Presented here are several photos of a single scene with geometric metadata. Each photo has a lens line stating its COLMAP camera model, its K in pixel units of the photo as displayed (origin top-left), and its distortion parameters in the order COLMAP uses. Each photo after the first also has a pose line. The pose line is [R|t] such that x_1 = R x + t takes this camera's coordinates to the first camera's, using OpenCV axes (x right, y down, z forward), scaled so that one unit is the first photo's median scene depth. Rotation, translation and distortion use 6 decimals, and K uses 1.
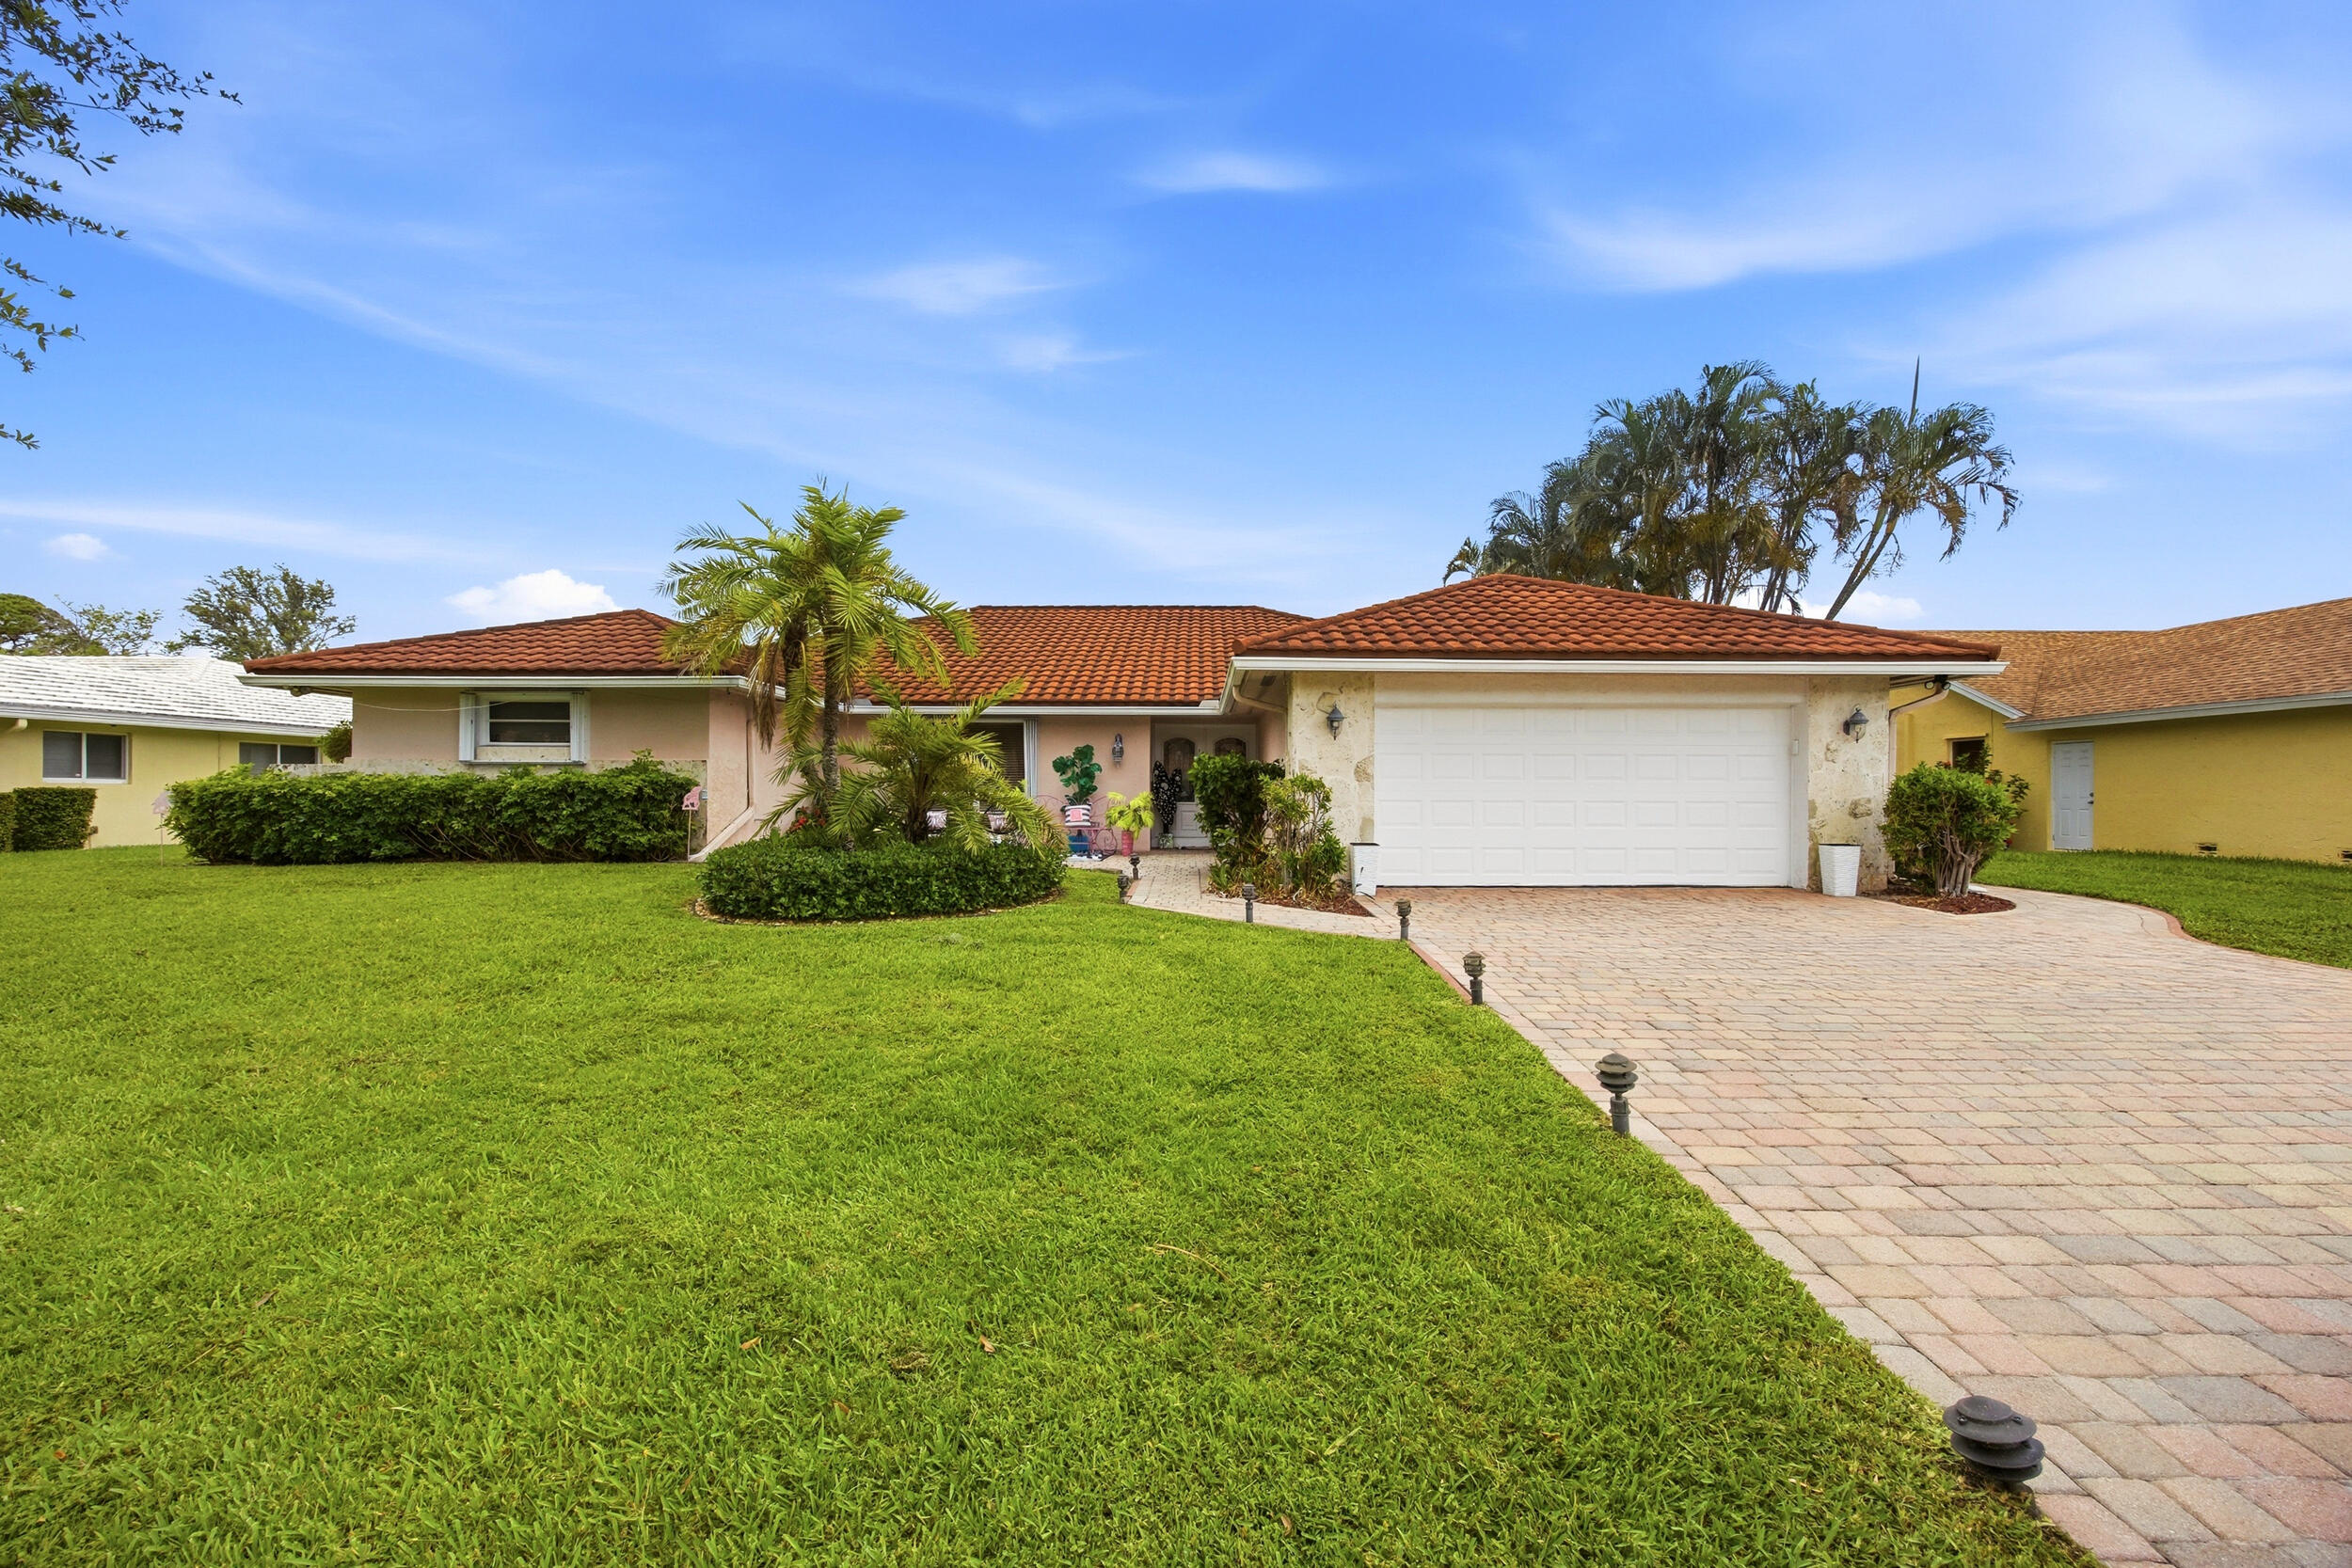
lens RADIAL K [[952.1, 0, 1174.6], [0, 952.1, 787.6], [0, 0, 1]] dist [0.003907, 0.003964]
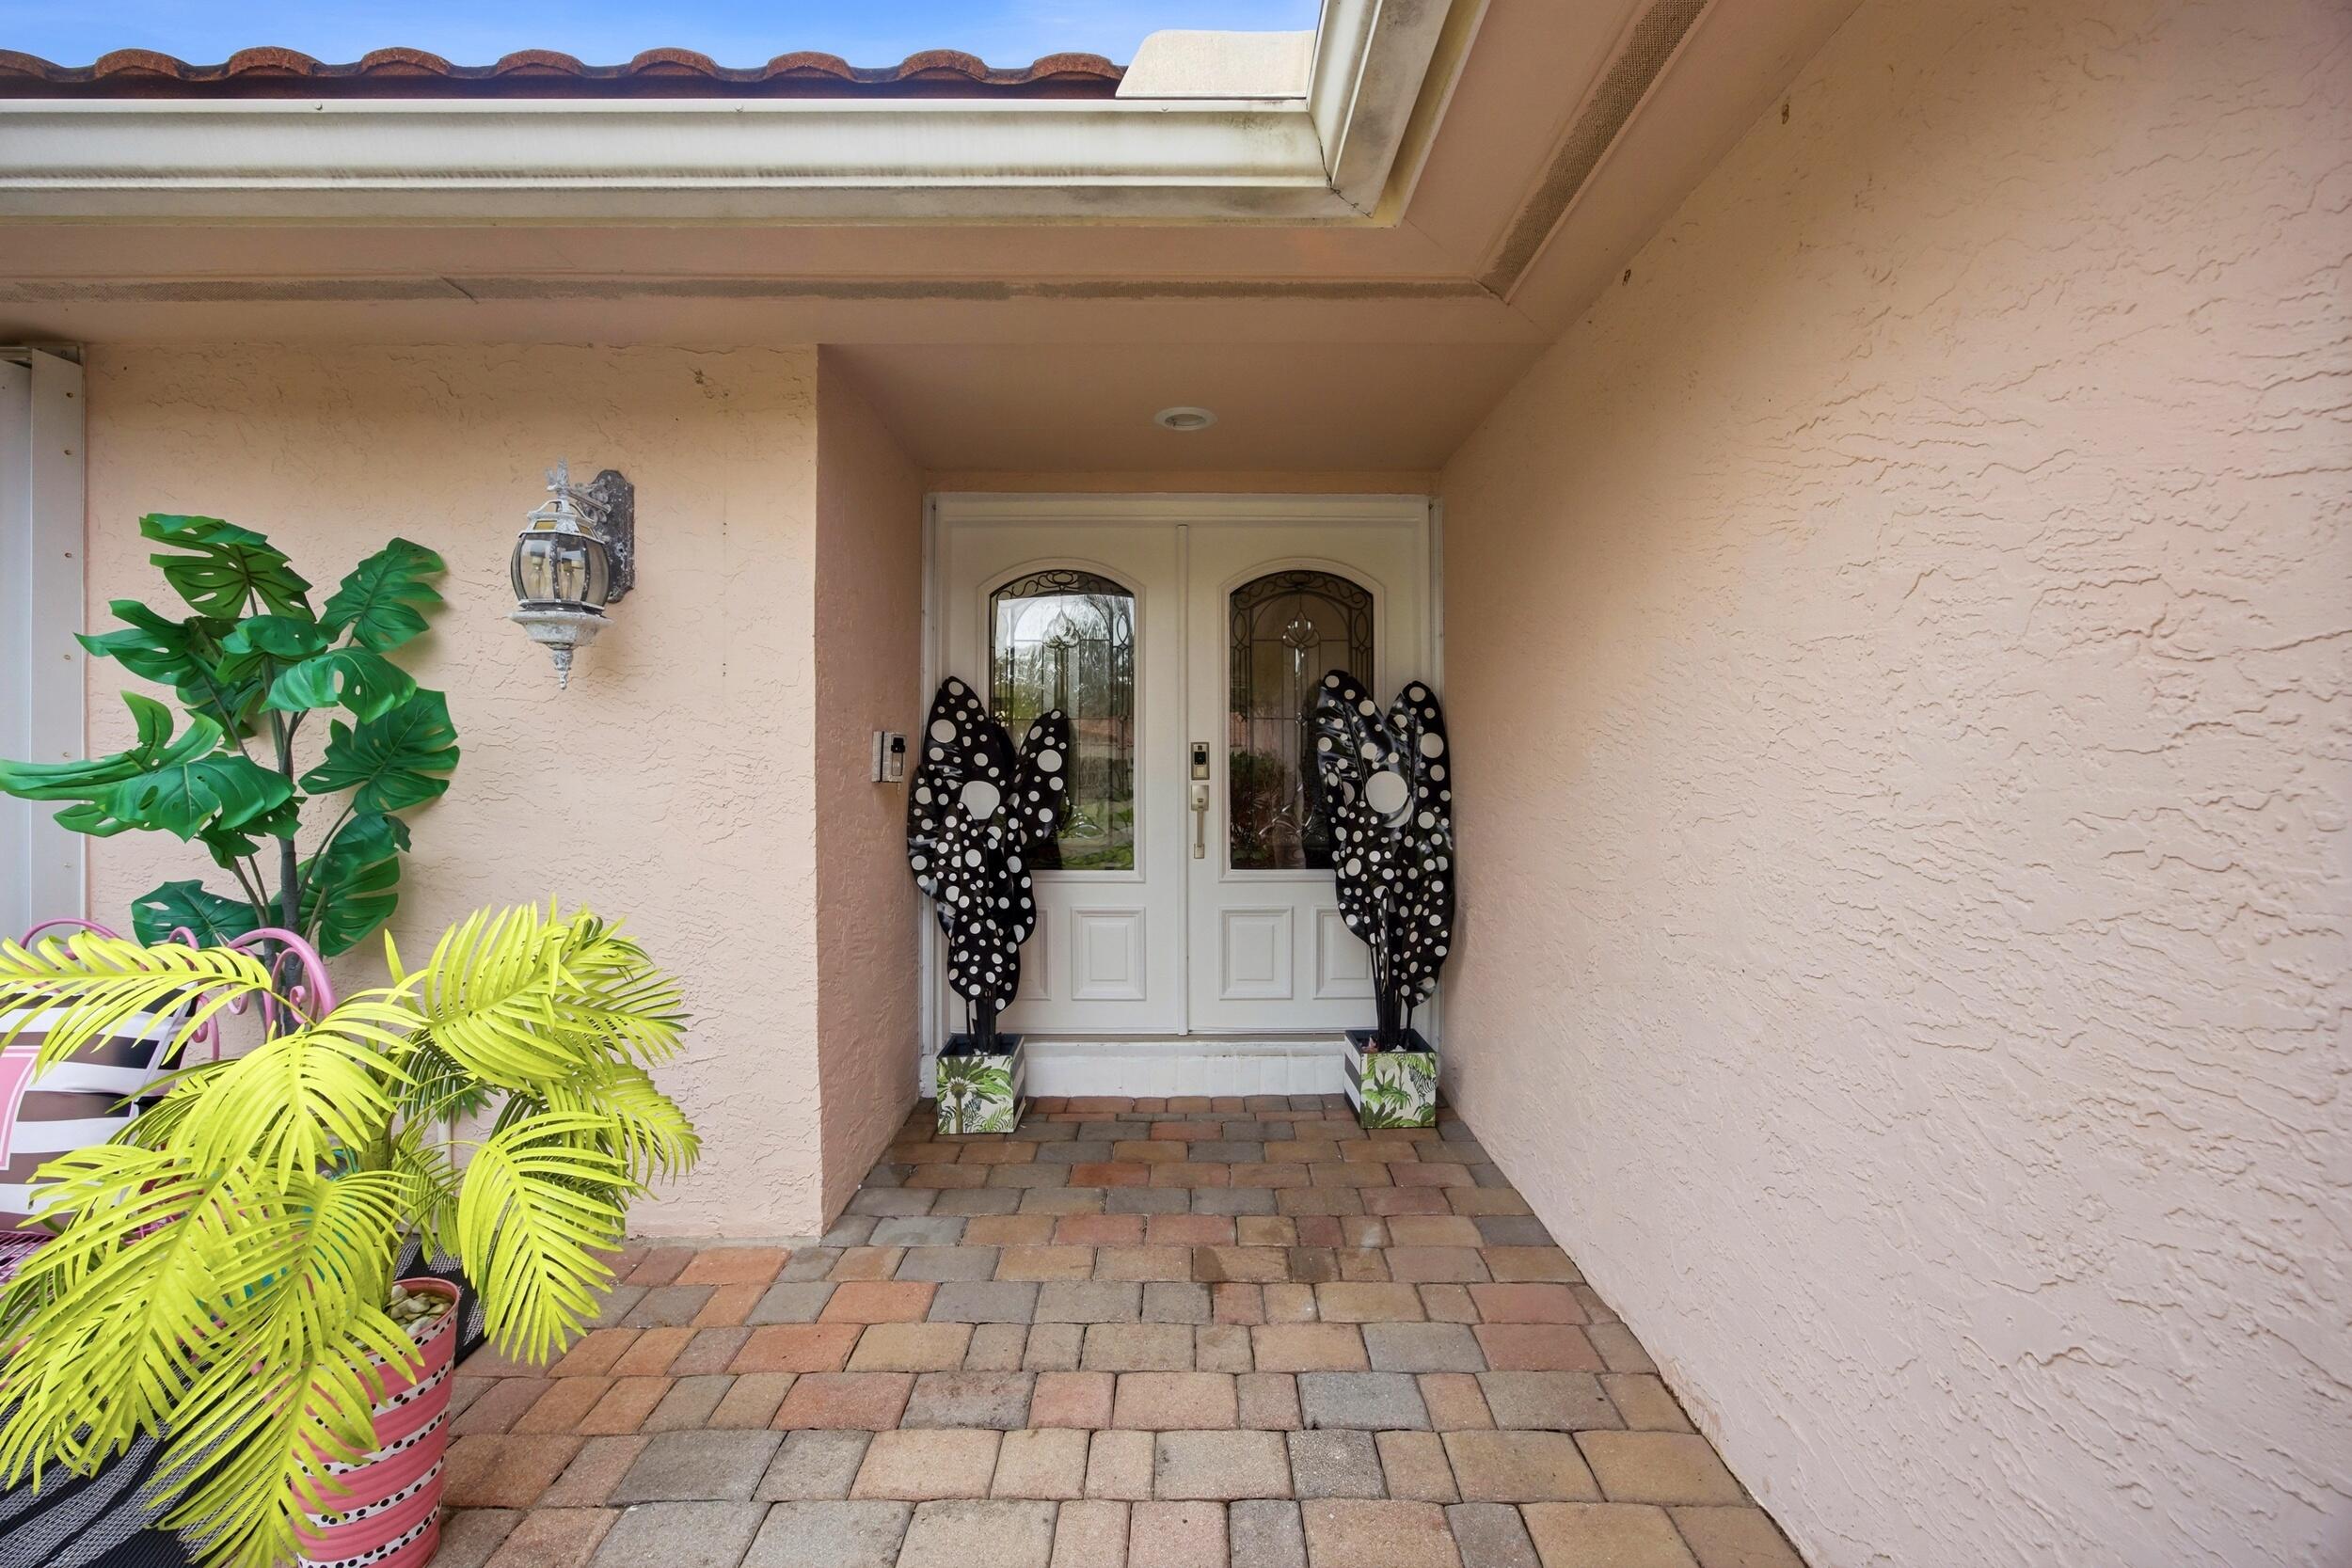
lens RADIAL K [[952.1, 0, 1168.3], [0, 952.1, 769.0], [0, 0, 1]] dist [0.003907, 0.003964]
pose [[0.999945, 0.004380, 0.009562, 0.037520], [-0.004489, 0.999925, 0.011388, -0.014455], [-0.009511, -0.011430, 0.999889, 1.088760]]
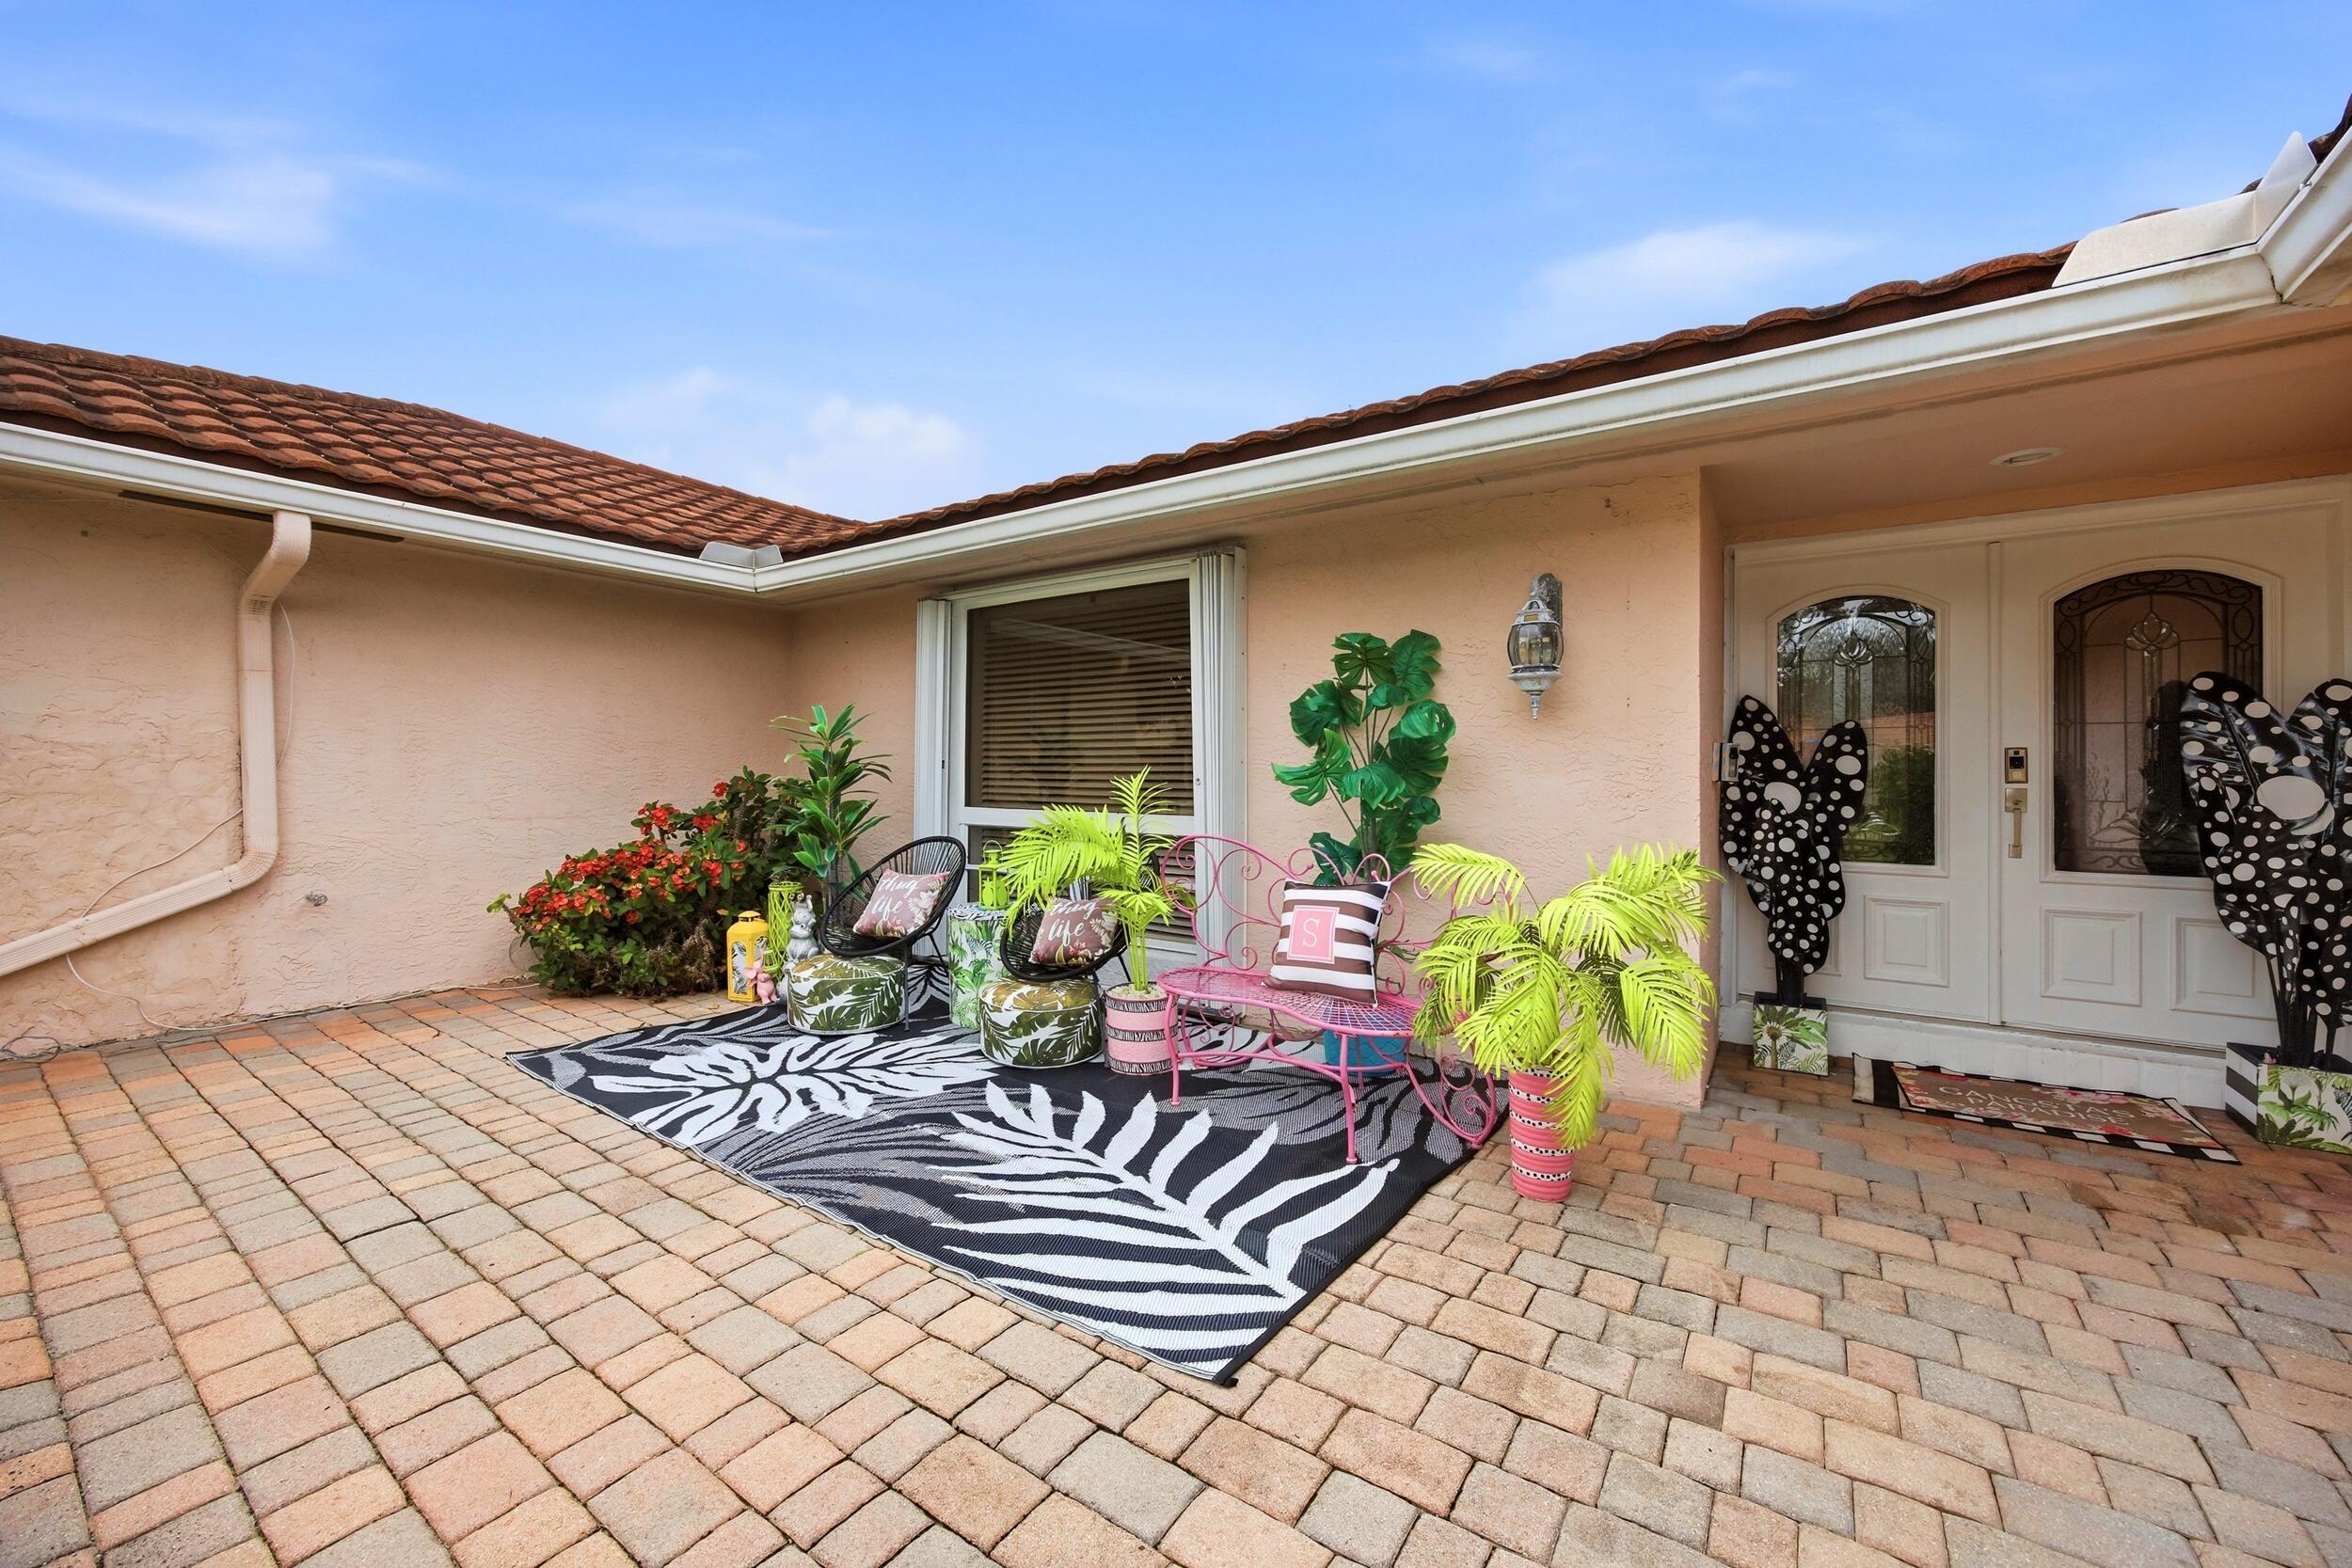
lens RADIAL K [[952.1, 0, 1181.6], [0, 952.1, 767.3], [0, 0, 1]] dist [0.003907, 0.003964]
pose [[0.838978, 0.004974, -0.544143, -0.009336], [-0.001875, 0.999979, 0.006250, -0.014363], [0.544162, -0.004224, 0.838969, 0.972708]]
